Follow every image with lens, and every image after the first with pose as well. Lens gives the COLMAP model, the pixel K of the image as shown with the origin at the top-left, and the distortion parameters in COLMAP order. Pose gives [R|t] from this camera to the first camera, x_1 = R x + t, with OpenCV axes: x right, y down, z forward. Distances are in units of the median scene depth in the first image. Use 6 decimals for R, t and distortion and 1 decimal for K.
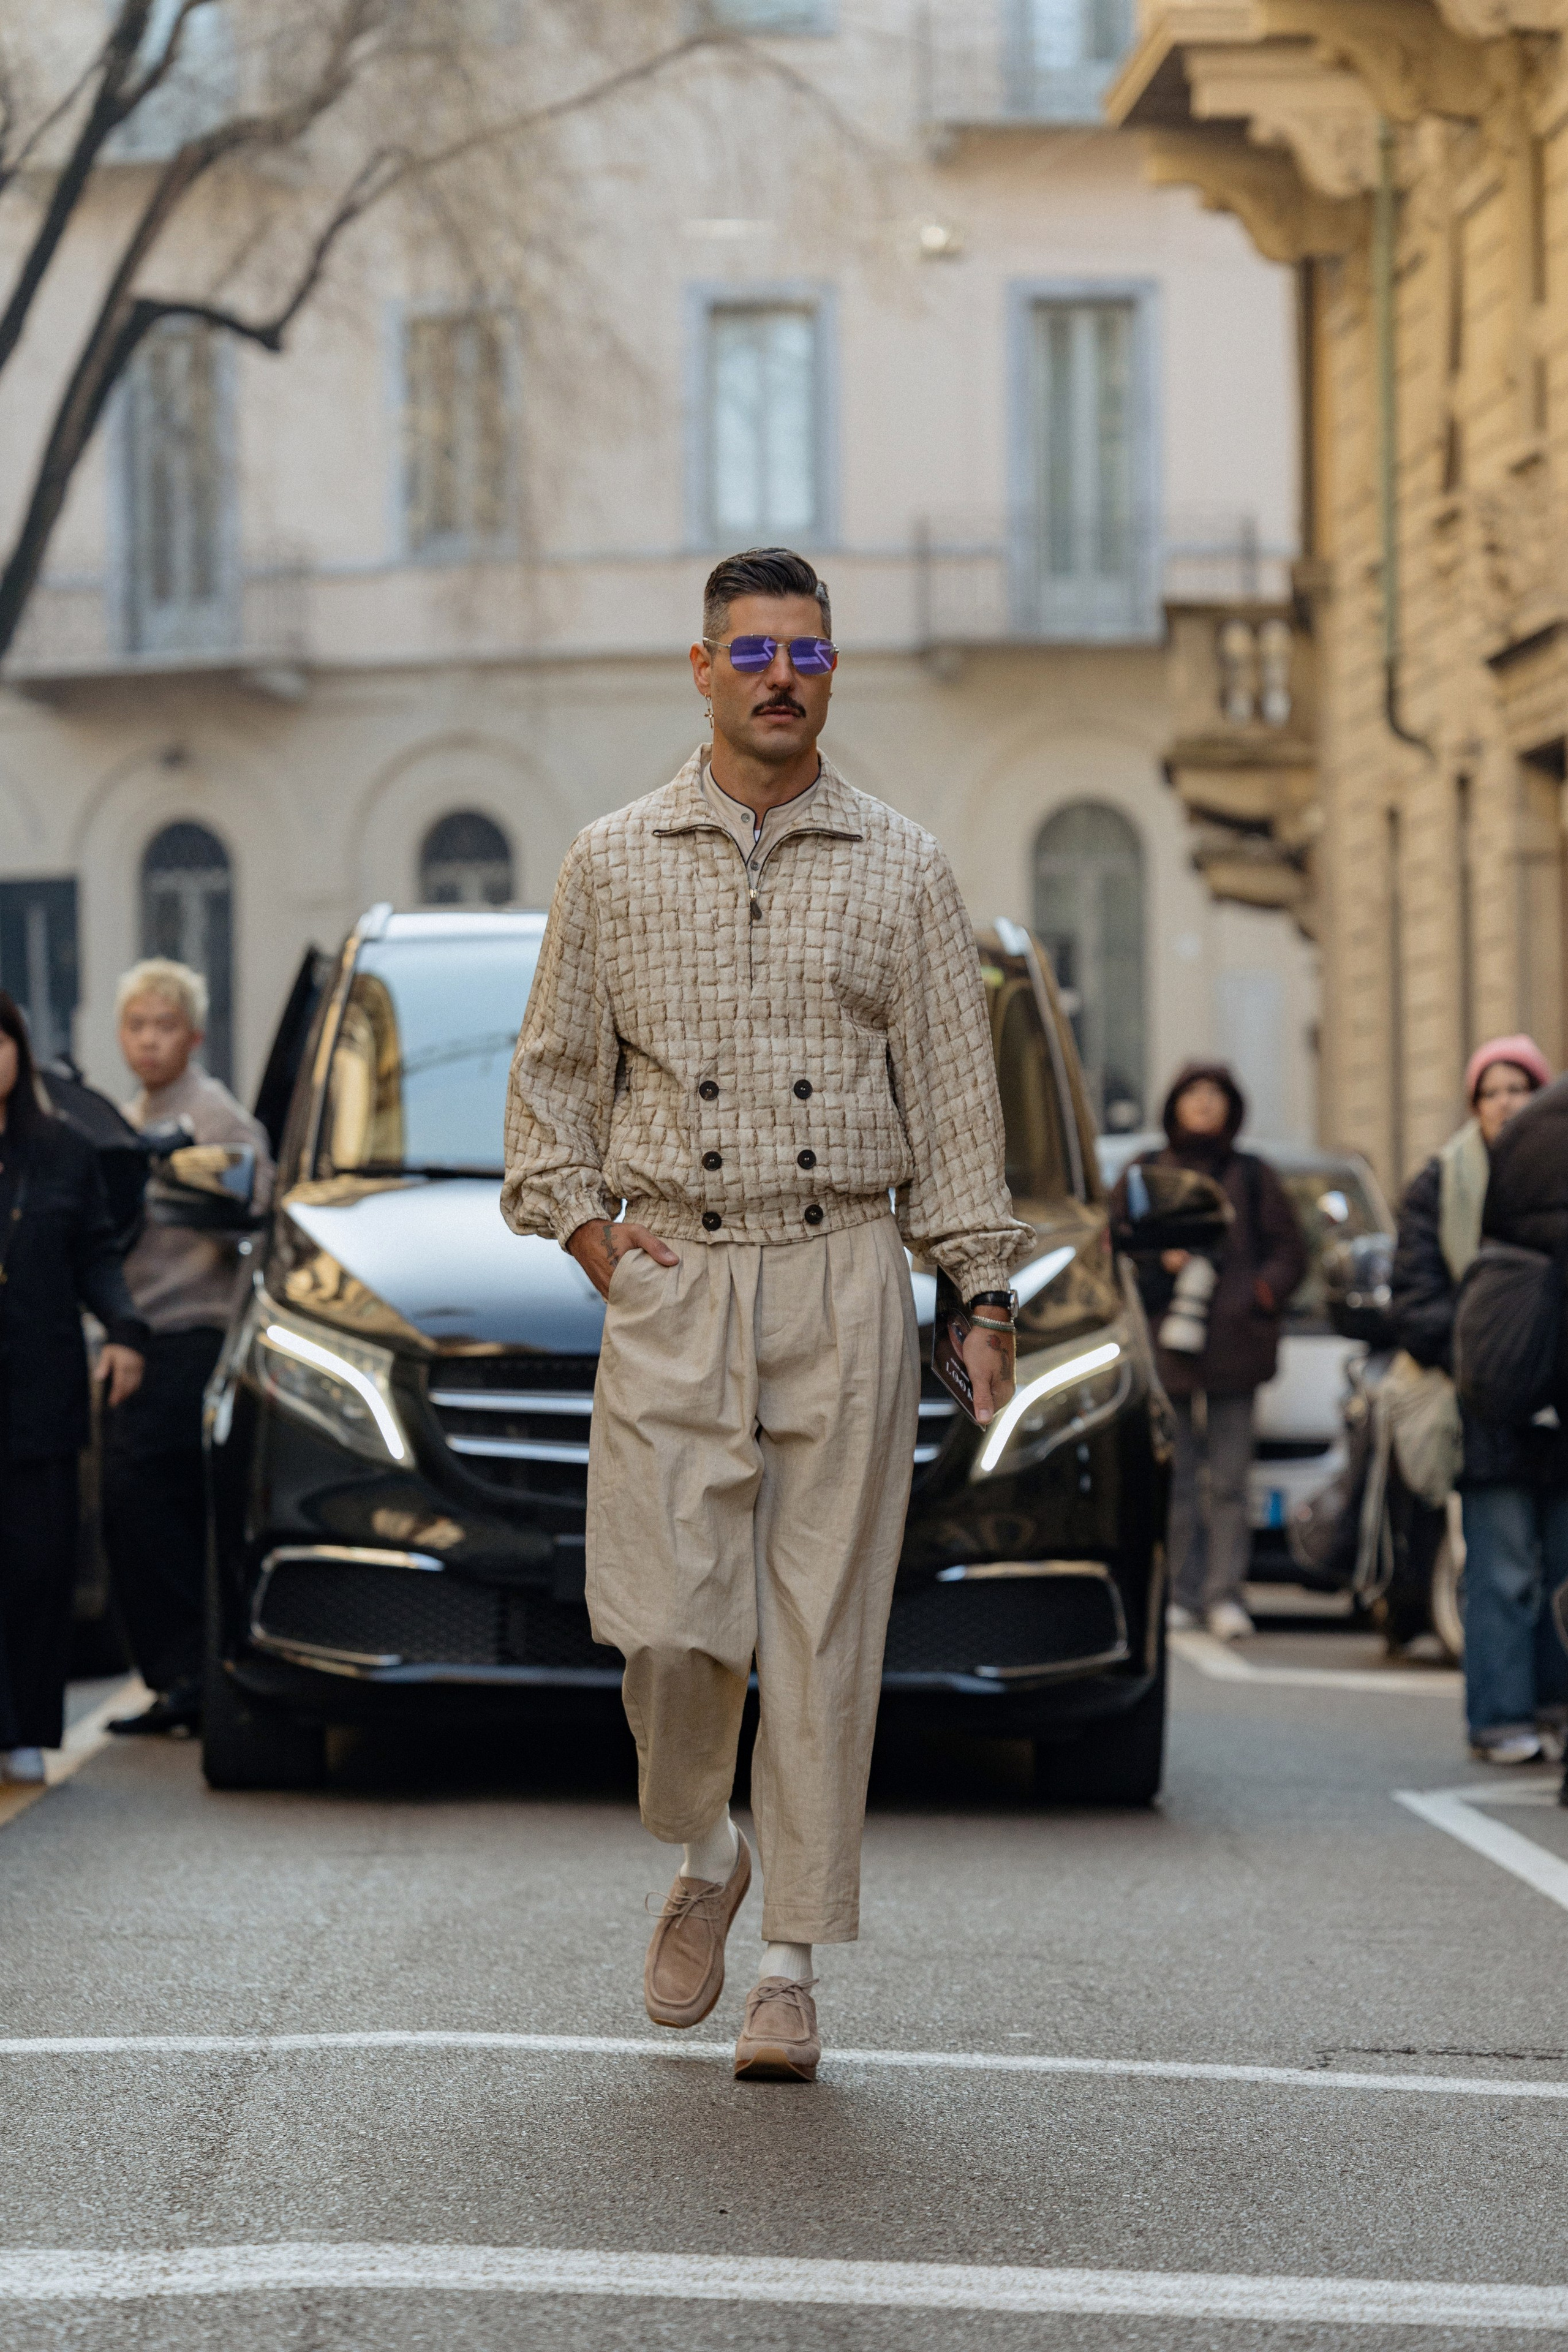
lens RADIAL K [[8708.0, 0, 784.6], [0, 8708.0, 1175.0], [0, 0, 1]] dist [0.869758, 0.000000]
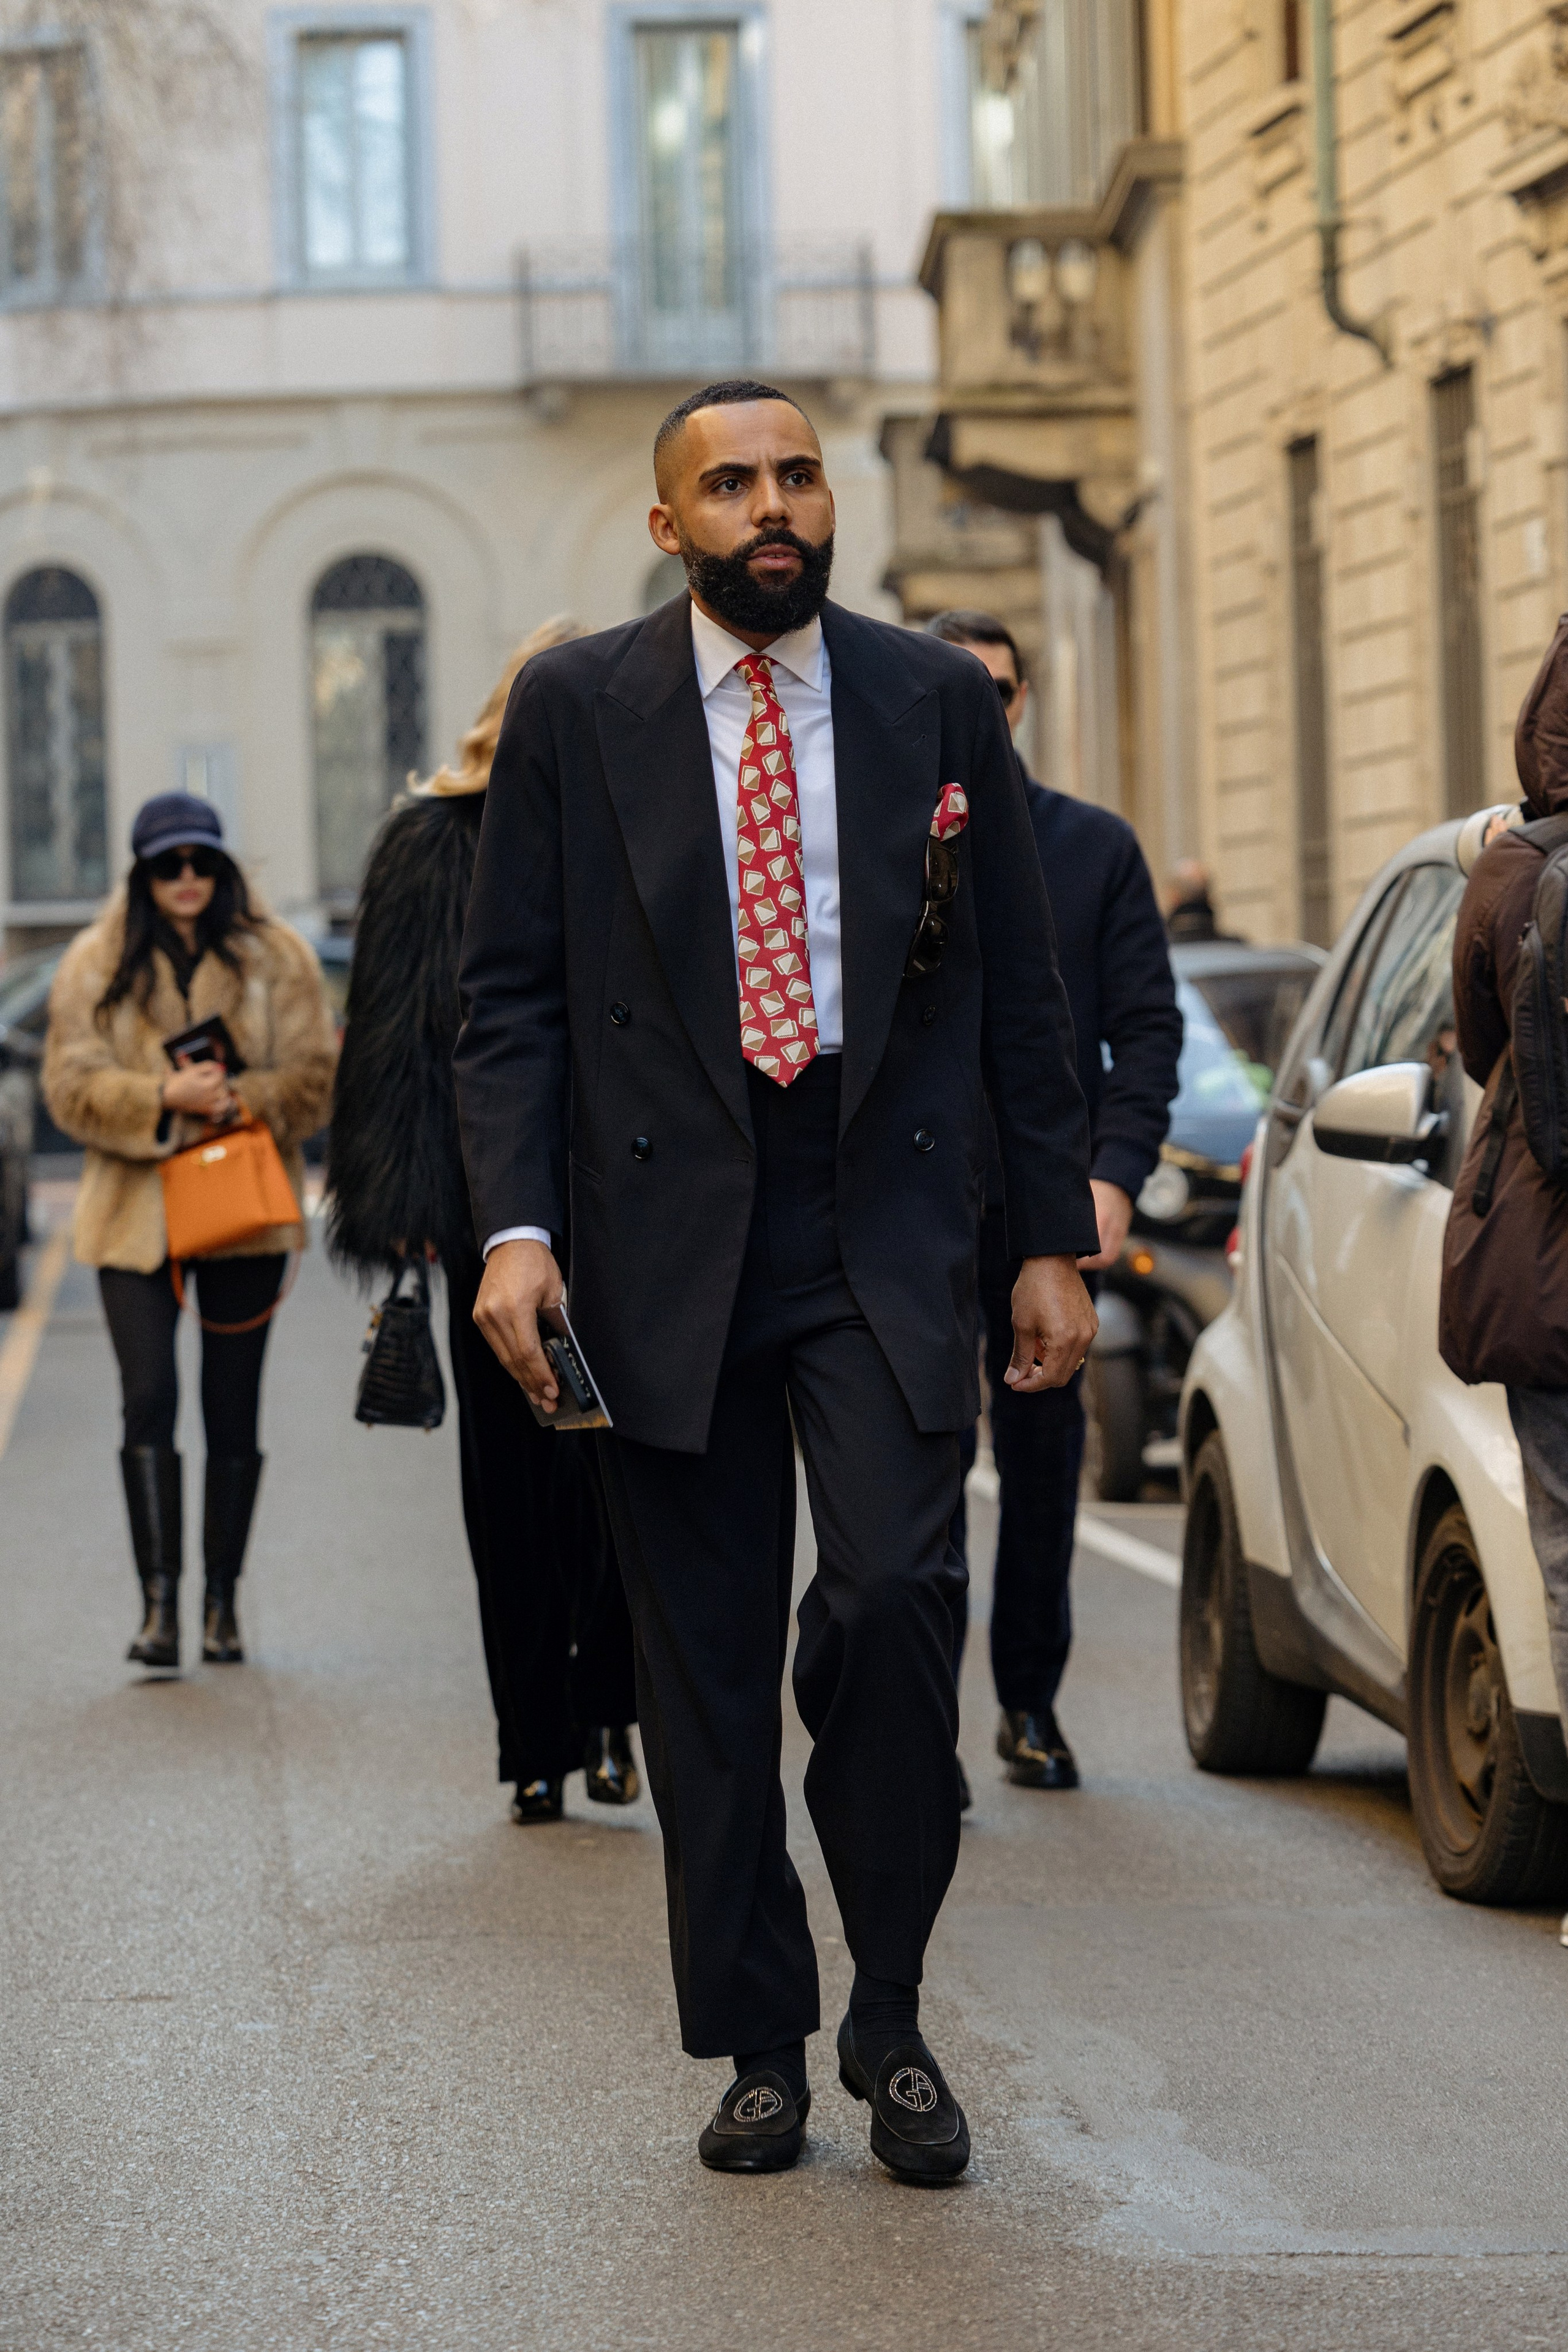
lens RADIAL K [[8416.5, 0, 782.3], [0, 8416.5, 1178.7], [0, 0, 1]] dist [0.125890, 0.000000]
pose [[0.998506, -0.021675, 0.050162, -0.006684], [0.020264, 0.999389, 0.028463, 0.000539], [-0.050748, -0.027404, 0.998335, 0.122082]]
